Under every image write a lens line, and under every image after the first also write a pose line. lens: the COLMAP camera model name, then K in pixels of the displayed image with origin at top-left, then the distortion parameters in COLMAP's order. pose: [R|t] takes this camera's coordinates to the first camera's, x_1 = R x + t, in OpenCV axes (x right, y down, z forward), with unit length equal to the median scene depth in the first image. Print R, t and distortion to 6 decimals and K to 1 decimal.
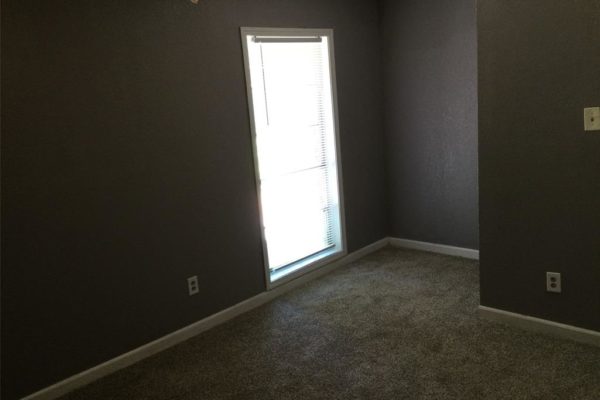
lens RADIAL K [[537.7, 0, 300.0], [0, 537.7, 200.0], [0, 0, 1]] dist [0.002099, -0.011546]
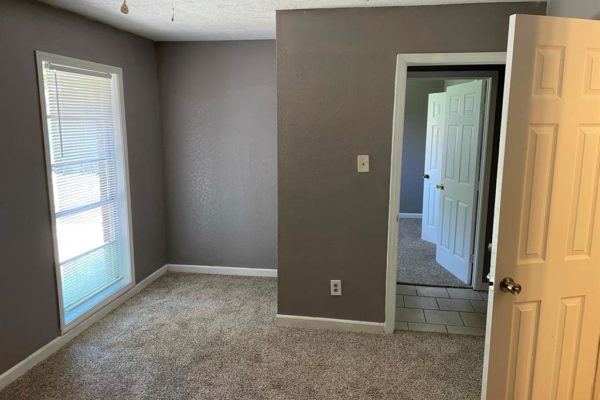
lens RADIAL K [[452.4, 0, 300.0], [0, 452.4, 200.0], [0, 0, 1]] dist [0.108187, -0.154198]
pose [[0.830243, -0.012415, 0.557264, -0.165703], [0.043990, 0.998093, -0.043303, -0.011648], [-0.555664, 0.060466, 0.829205, 0.100843]]
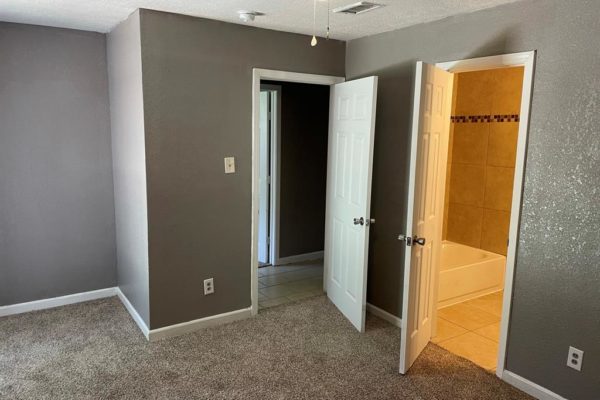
lens RADIAL K [[452.4, 0, 299.9], [0, 452.4, 194.9], [0, 0, 1]] dist [0.085773, -0.098795]
pose [[0.229593, -0.066940, 0.970982, -0.446767], [0.161371, 0.986442, 0.029849, -0.054794], [-0.959816, 0.149835, 0.237282, 0.381589]]
